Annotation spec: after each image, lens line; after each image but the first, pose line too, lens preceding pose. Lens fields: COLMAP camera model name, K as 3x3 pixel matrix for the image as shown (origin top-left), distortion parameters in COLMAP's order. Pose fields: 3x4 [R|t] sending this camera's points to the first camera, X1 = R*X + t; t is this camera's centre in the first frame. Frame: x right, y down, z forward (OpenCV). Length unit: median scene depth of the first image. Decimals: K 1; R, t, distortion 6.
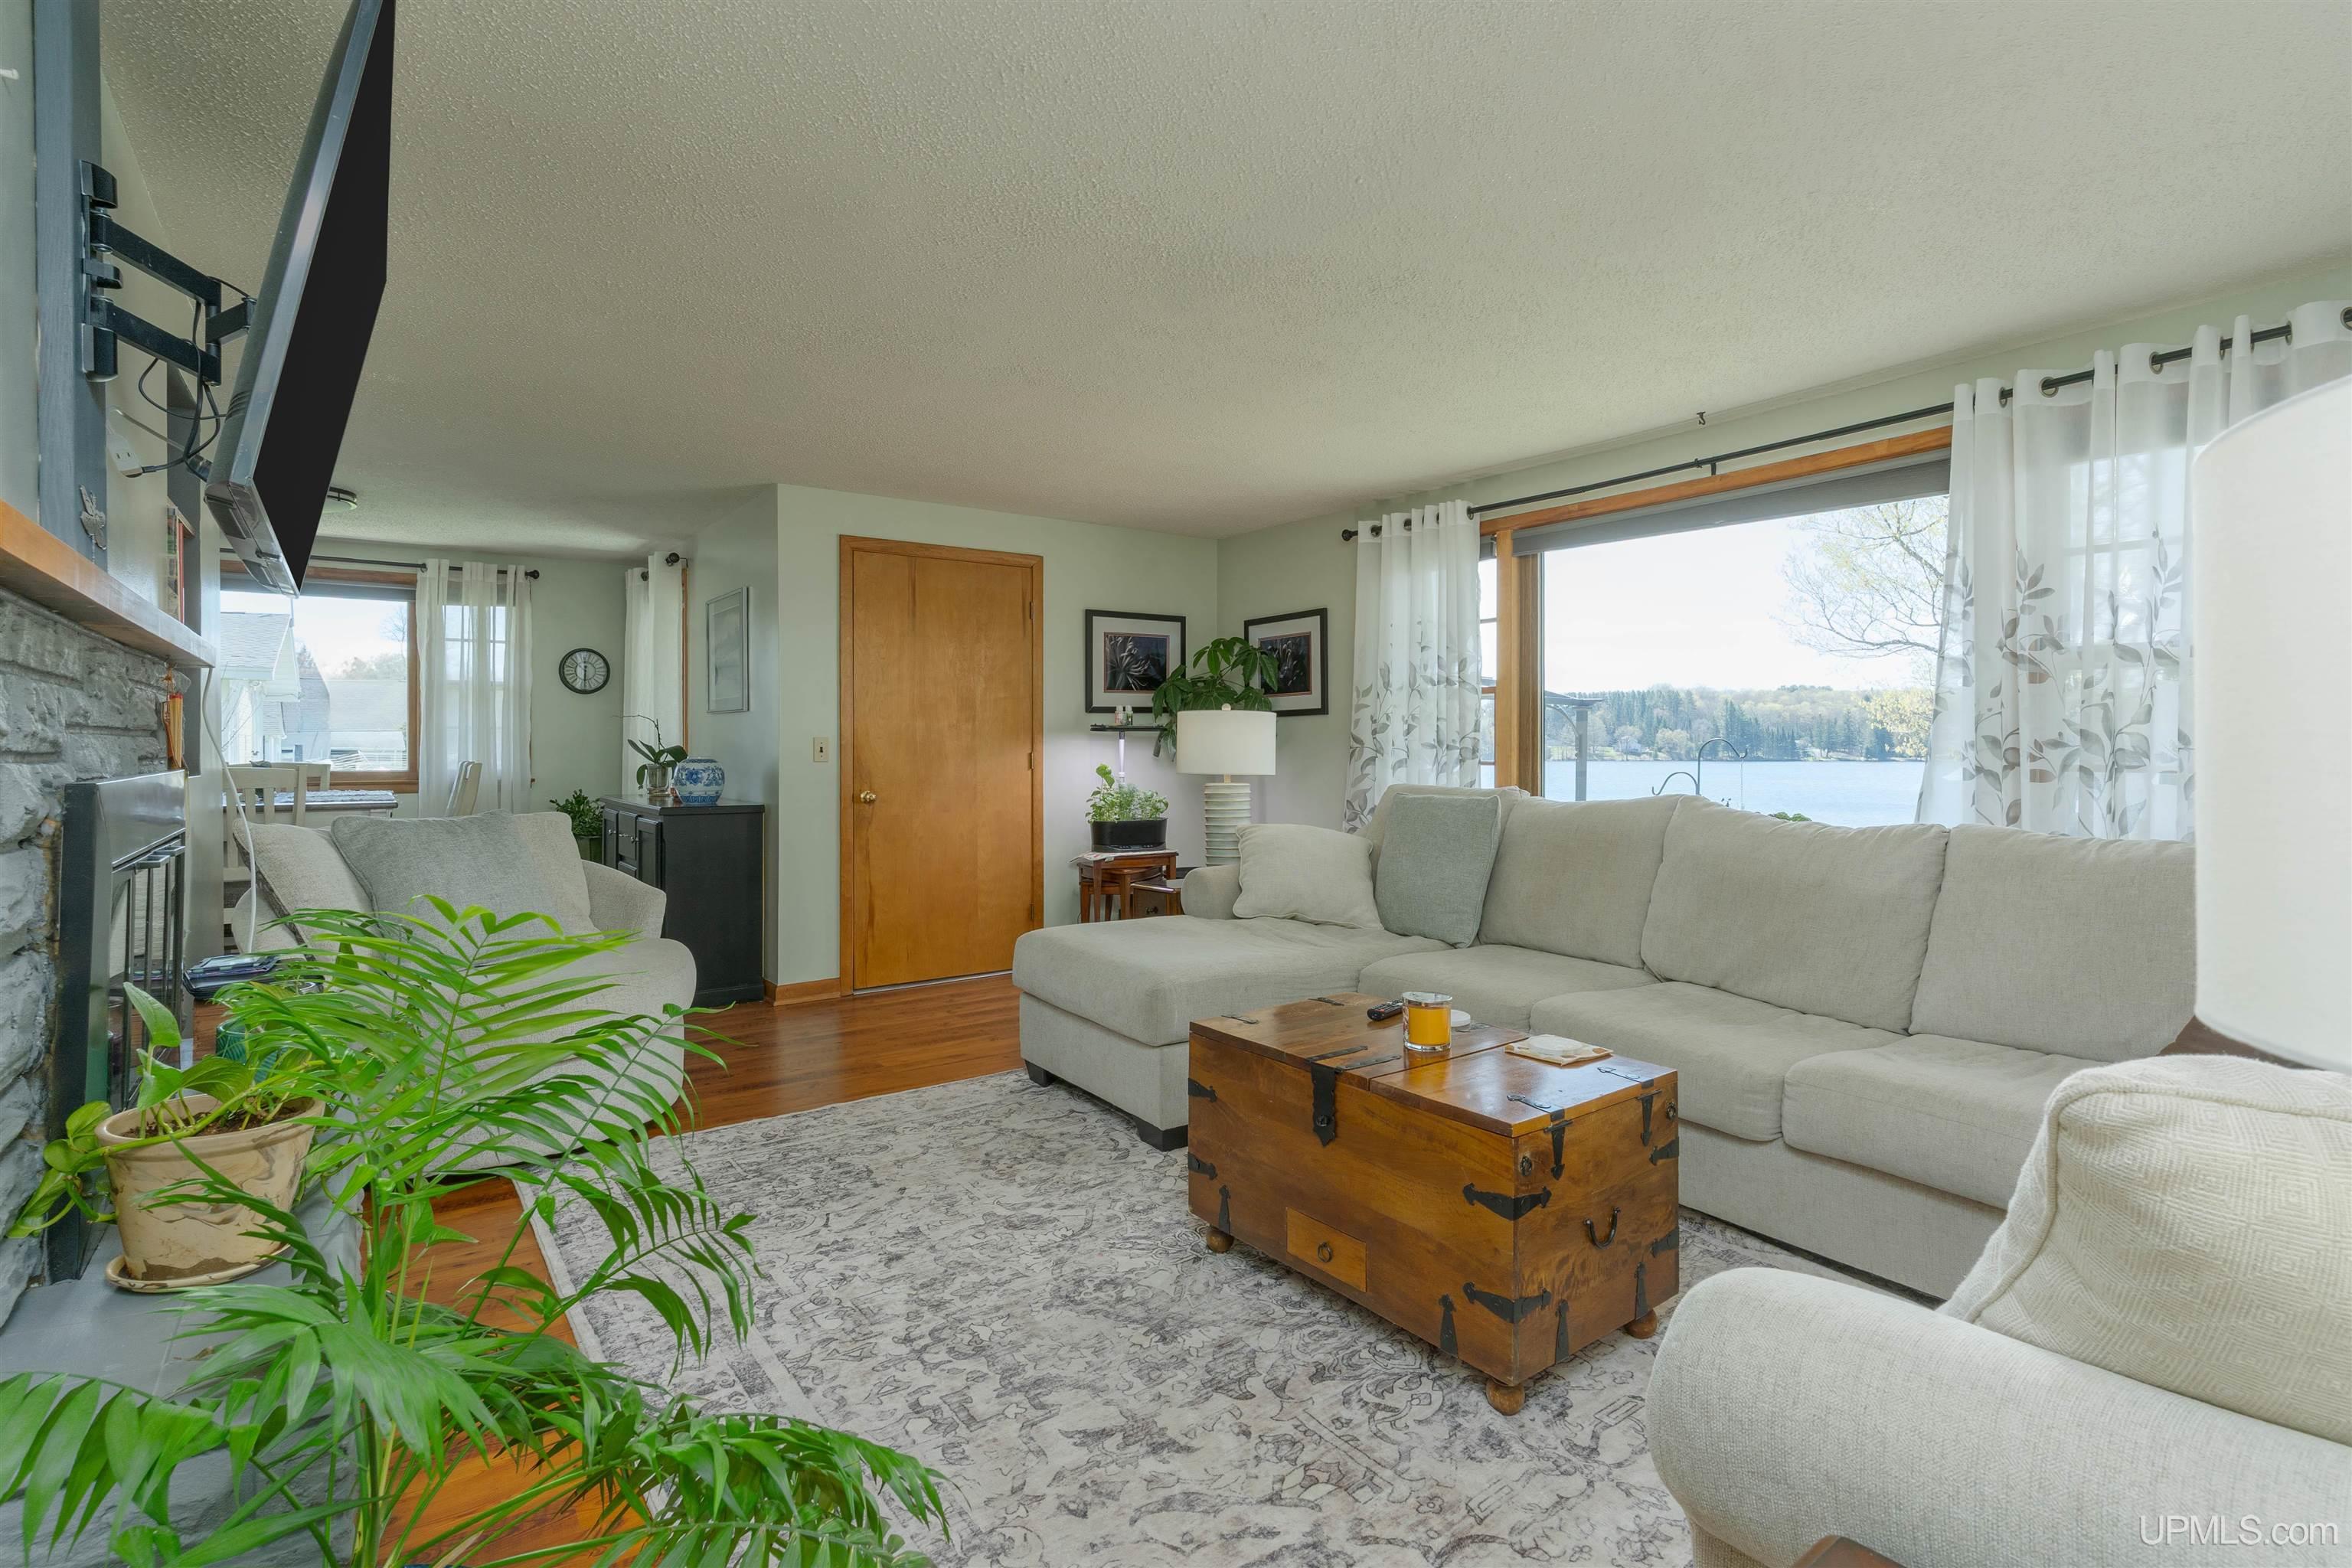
lens RADIAL K [[1128.9, 0, 1191.5], [0, 1128.9, 734.9], [0, 0, 1]] dist [-0.000180, 0.001291]
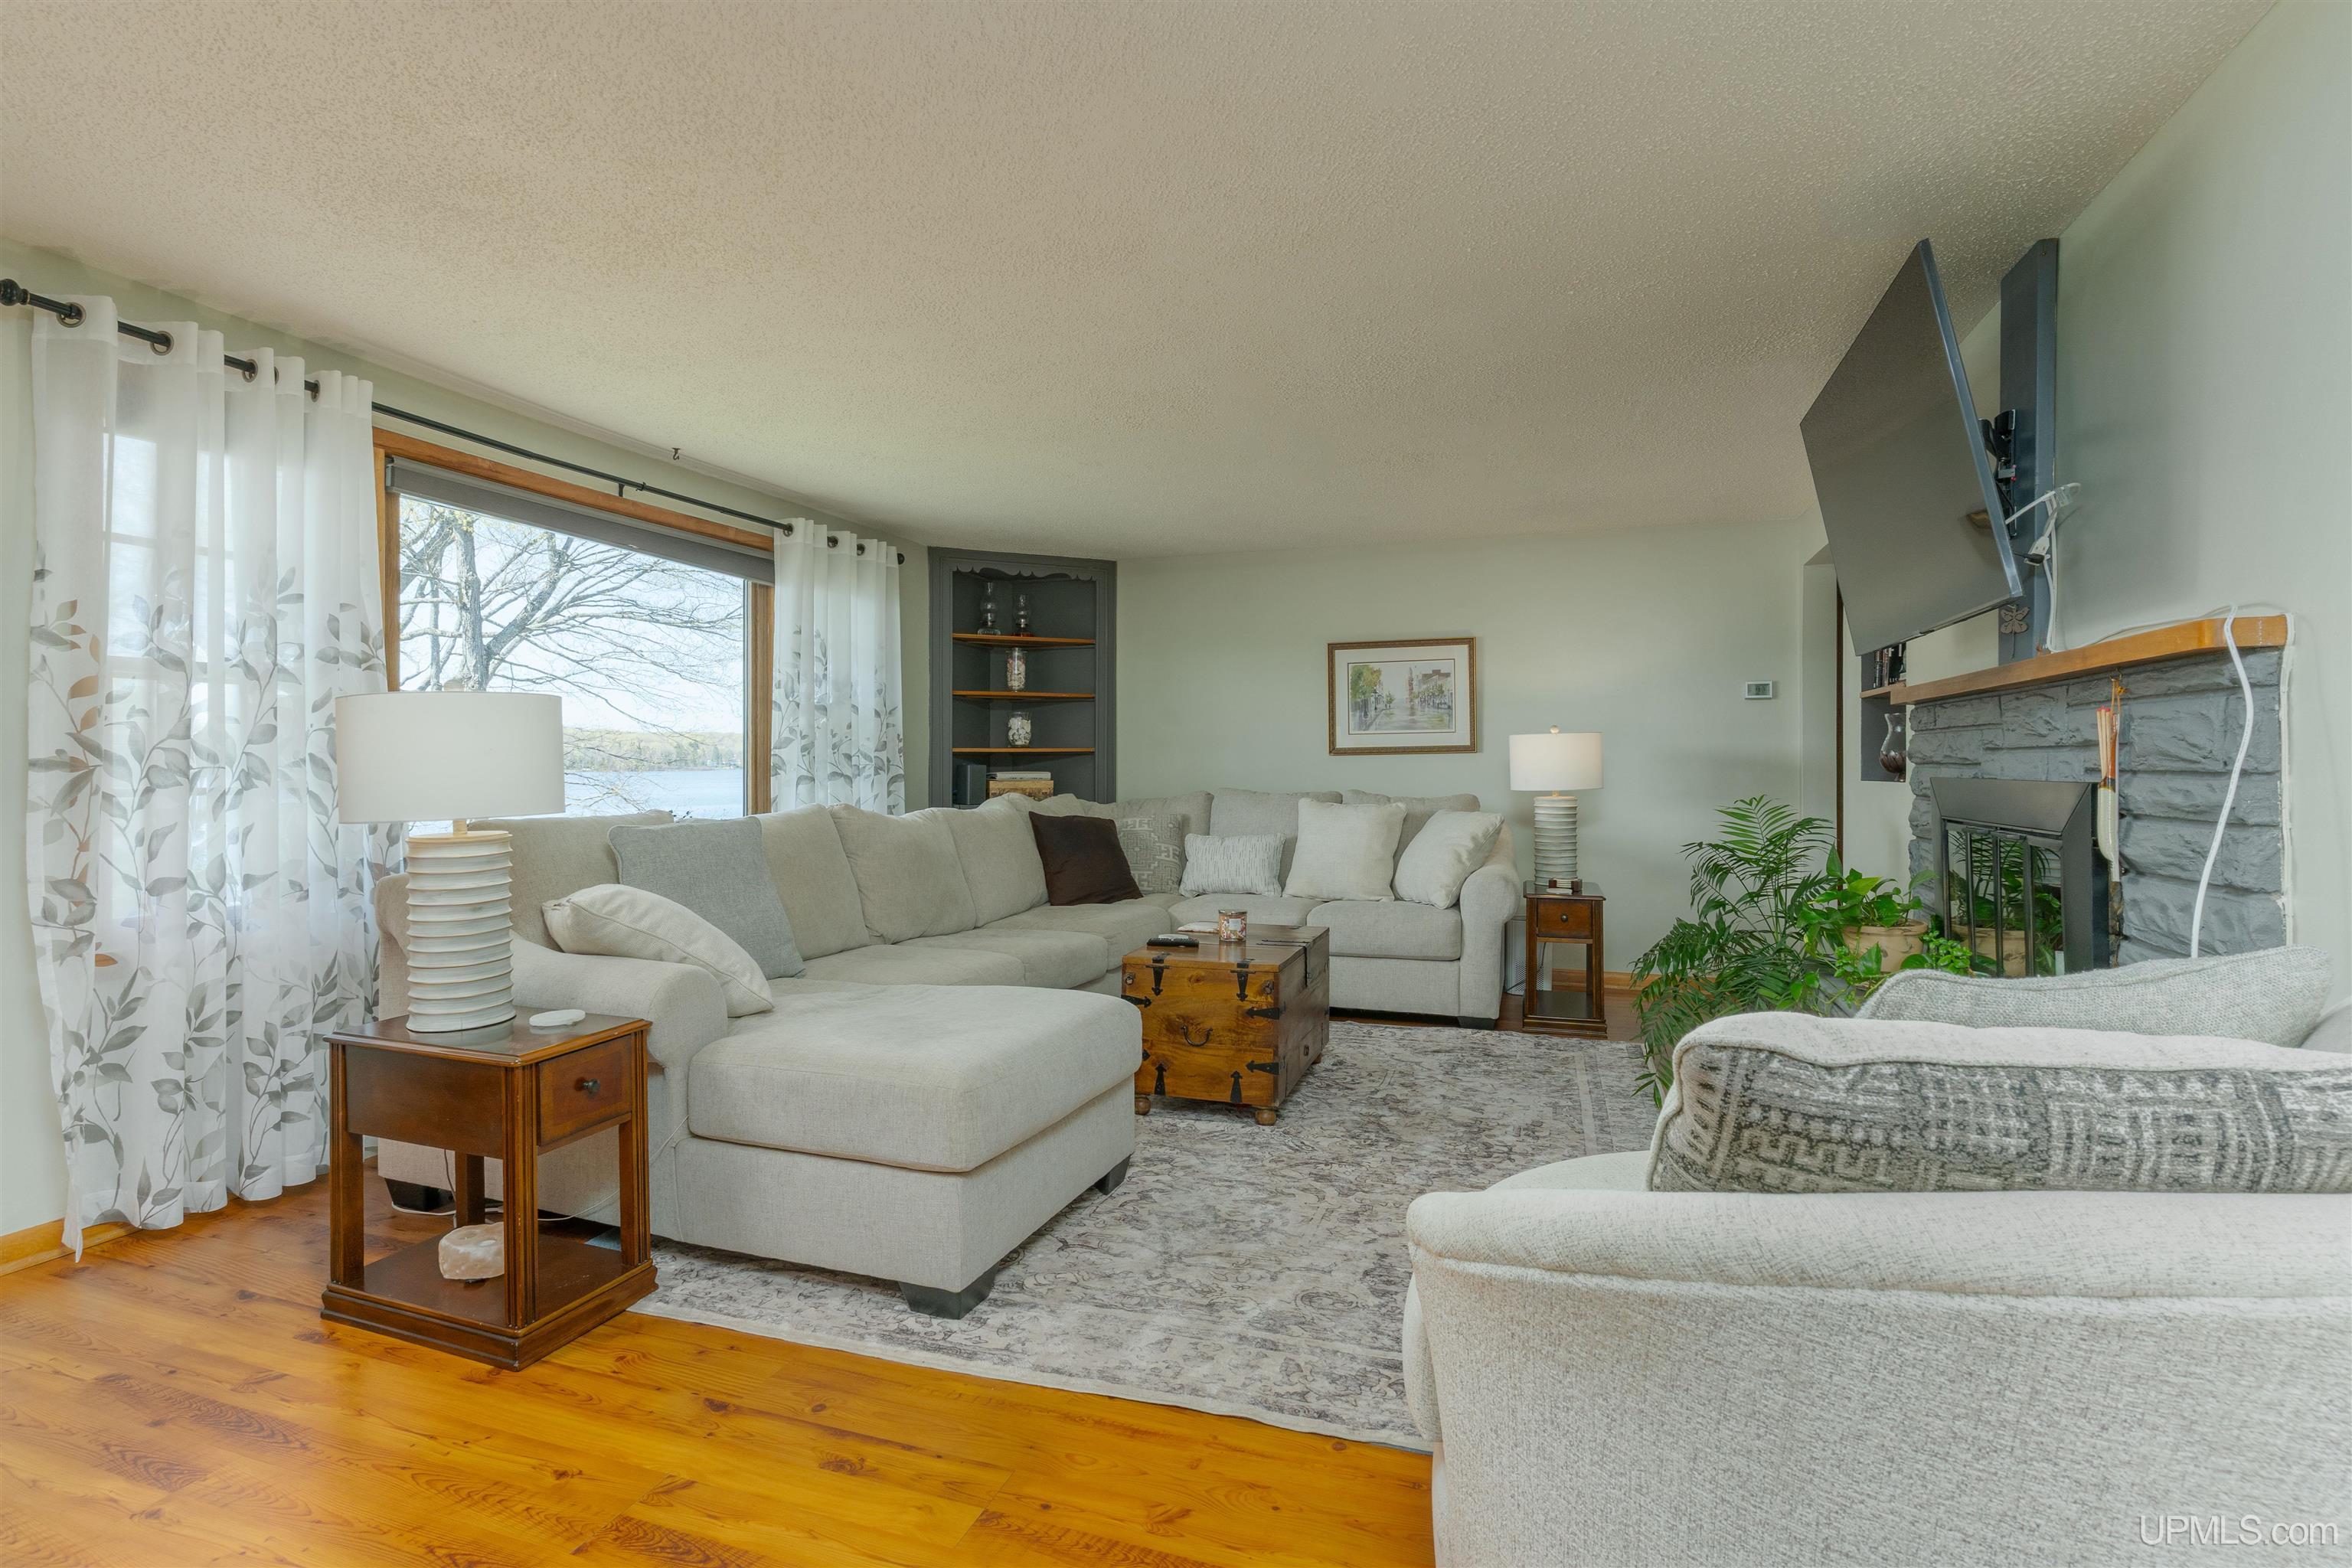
lens RADIAL K [[1128.9, 0, 1174.1], [0, 1128.9, 752.8], [0, 0, 1]] dist [-0.000180, 0.001291]
pose [[-0.560611, 0.011854, 0.827994, -0.969459], [-0.002531, 0.999868, -0.016029, 0.022432], [-0.828075, -0.011082, -0.560507, 1.717907]]
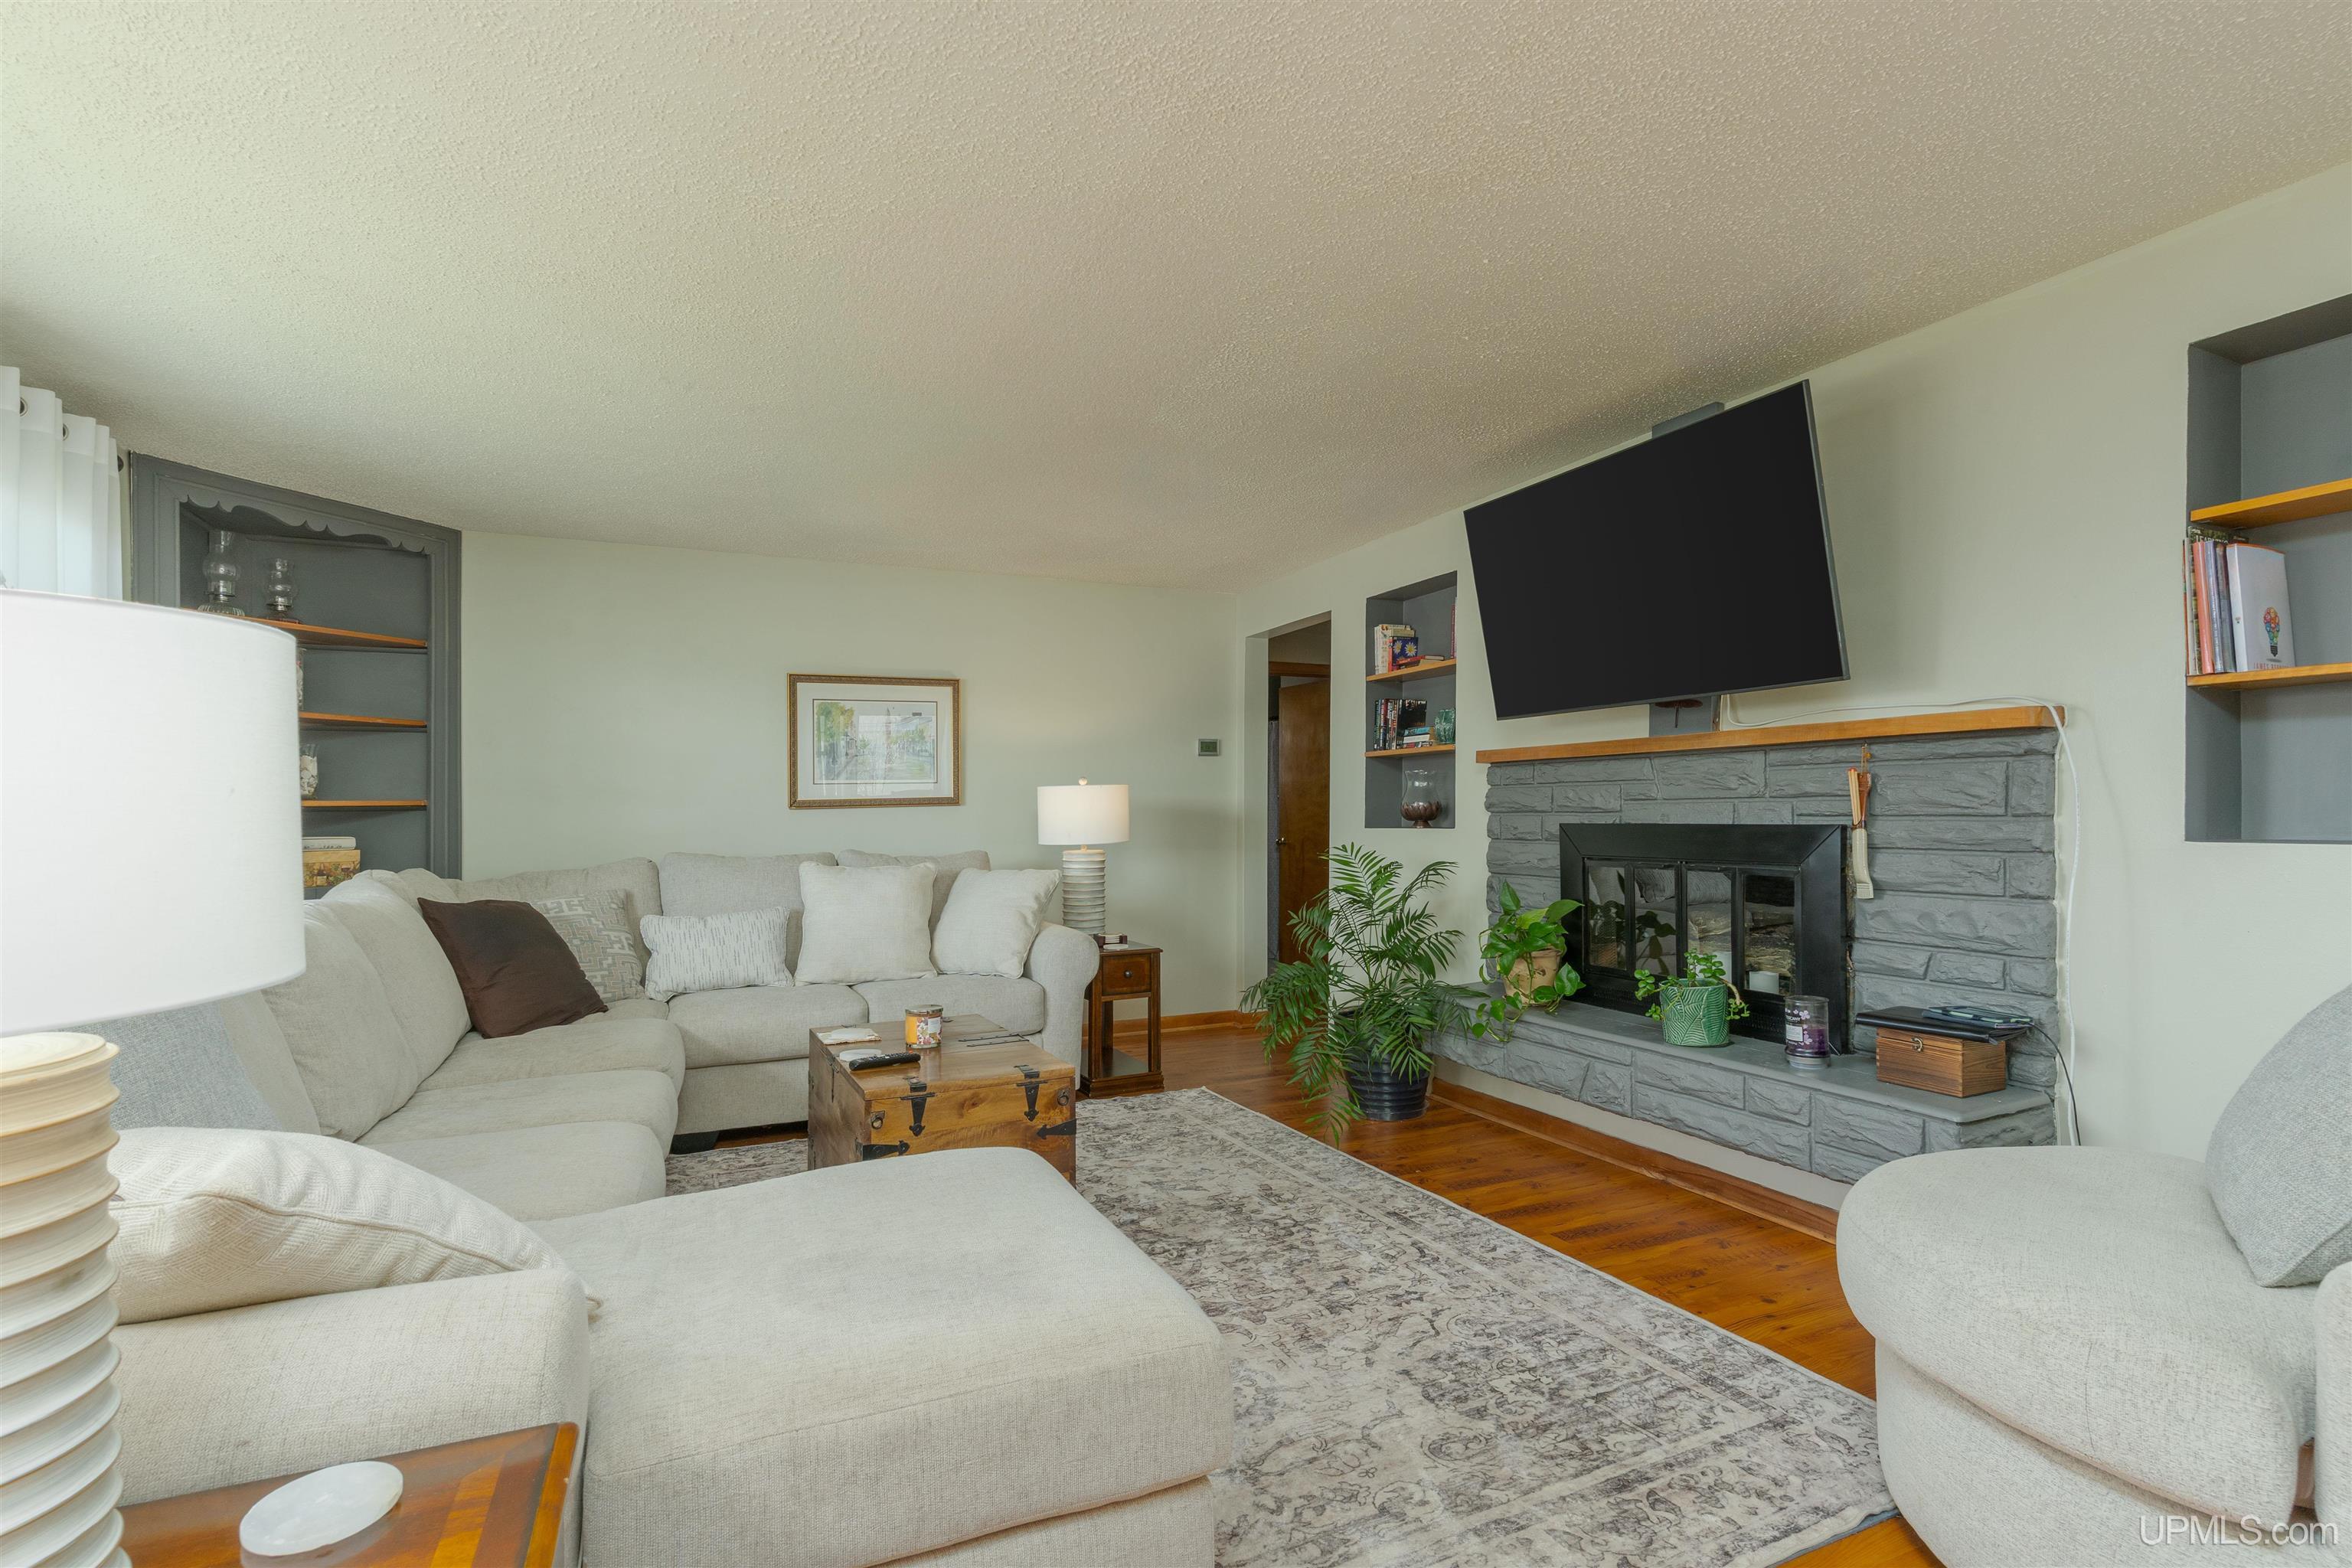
lens RADIAL K [[1128.9, 0, 1181.5], [0, 1128.9, 816.9], [0, 0, 1]] dist [-0.000180, 0.001291]
pose [[-0.978355, 0.012728, 0.206543, -0.308722], [0.012351, 0.999919, -0.003116, 0.017326], [-0.206566, -0.000497, -0.978433, 1.886509]]
